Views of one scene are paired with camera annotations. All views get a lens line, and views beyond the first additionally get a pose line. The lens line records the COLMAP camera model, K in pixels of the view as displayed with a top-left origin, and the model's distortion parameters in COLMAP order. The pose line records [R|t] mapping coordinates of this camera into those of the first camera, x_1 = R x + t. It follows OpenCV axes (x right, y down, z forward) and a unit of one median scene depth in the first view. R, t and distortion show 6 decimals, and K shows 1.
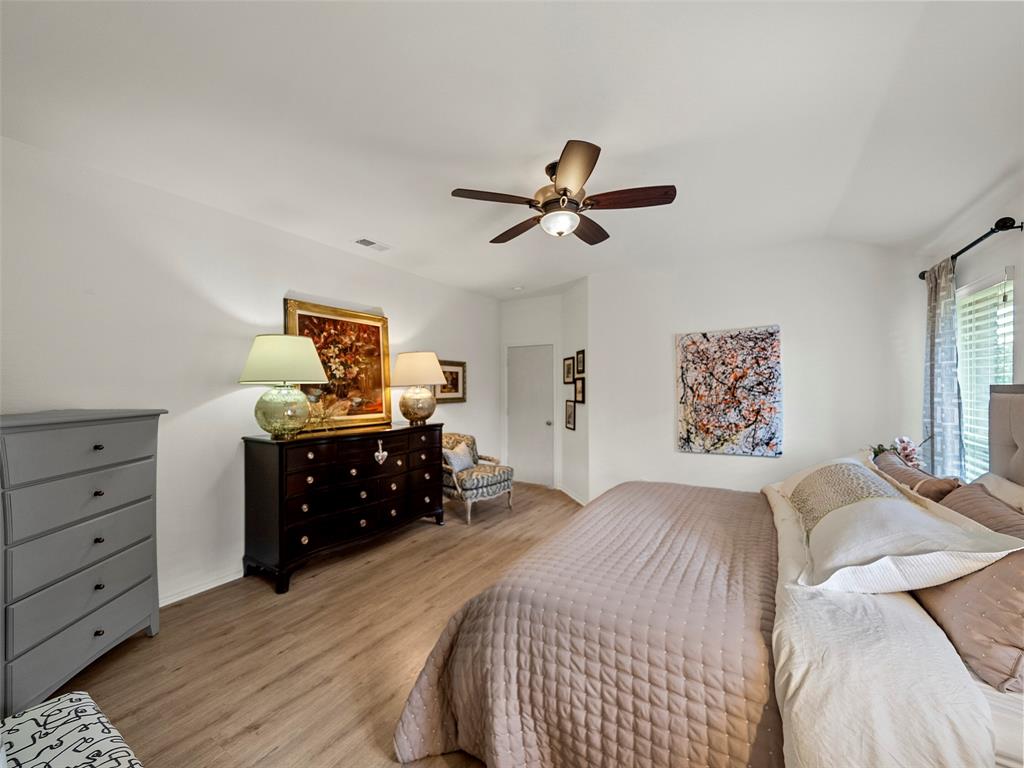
lens RADIAL K [[402.3, 0, 513.8], [0, 402.3, 388.8], [0, 0, 1]] dist [-0.009573, 0.000389]
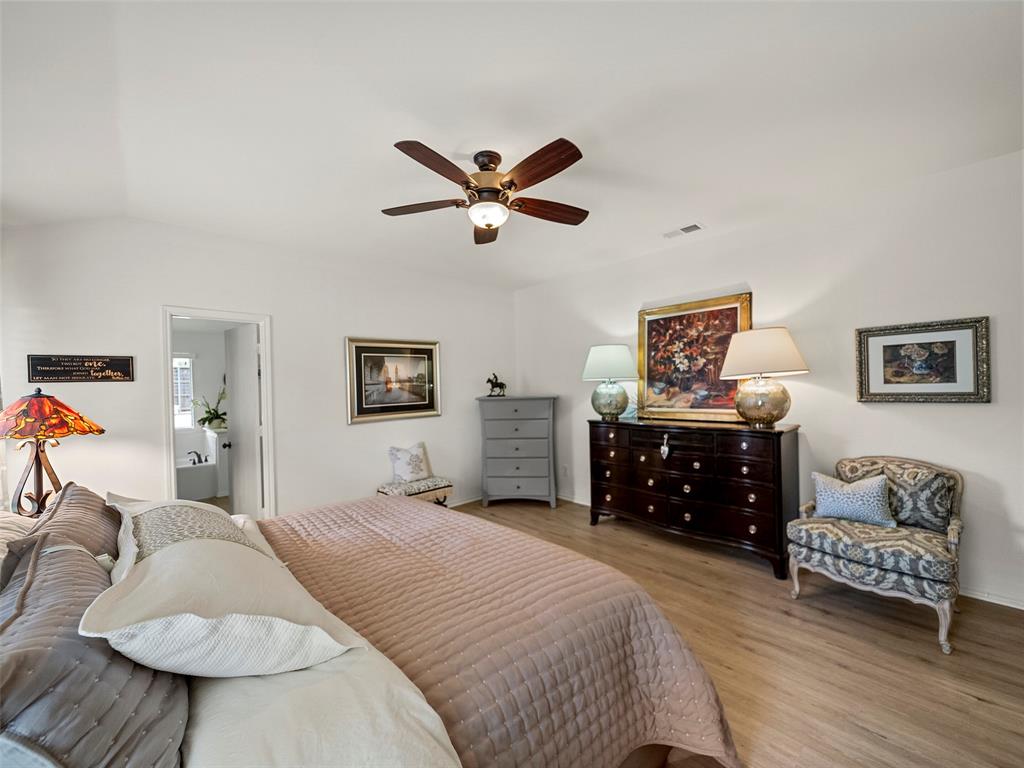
lens RADIAL K [[402.3, 0, 508.5], [0, 402.3, 384.2], [0, 0, 1]] dist [-0.009573, 0.000389]
pose [[-0.285422, 0.010174, -0.958348, 0.673974], [0.031829, 0.999493, 0.001131, -0.009201], [0.957873, -0.030180, -0.285601, 0.852094]]
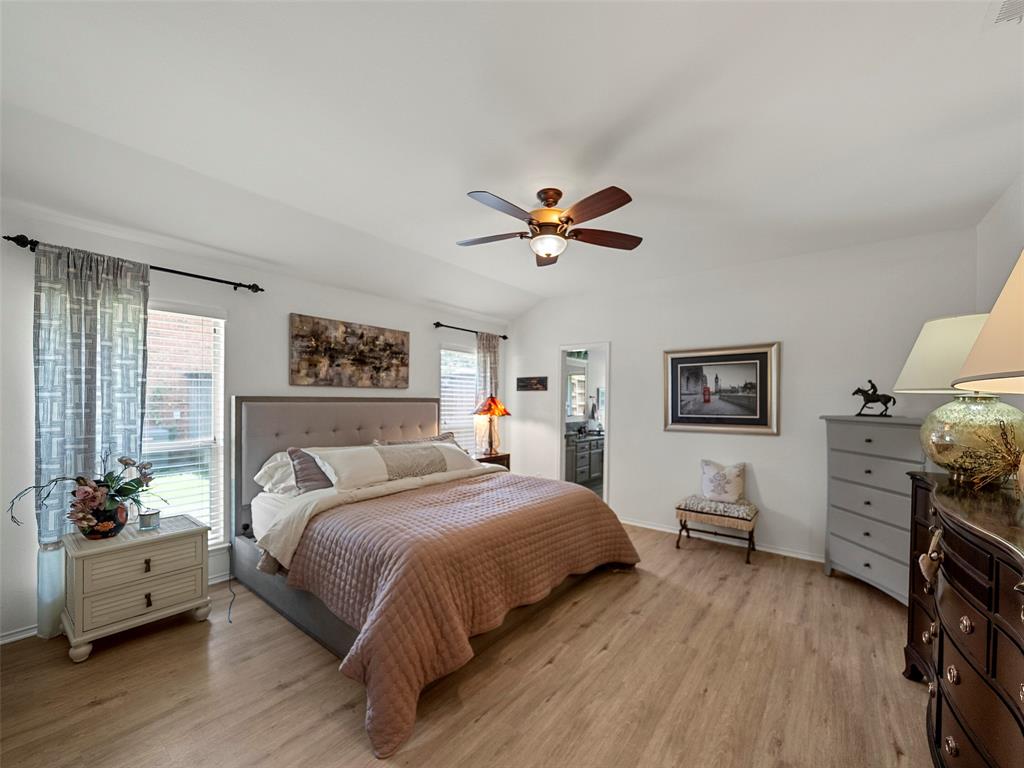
lens RADIAL K [[402.3, 0, 512.8], [0, 402.3, 401.8], [0, 0, 1]] dist [-0.009573, 0.000389]
pose [[-0.991627, -0.001592, 0.129127, 0.042922], [-0.001370, 0.999997, 0.001808, 0.000003], [-0.129129, 0.001616, -0.991626, 1.360106]]
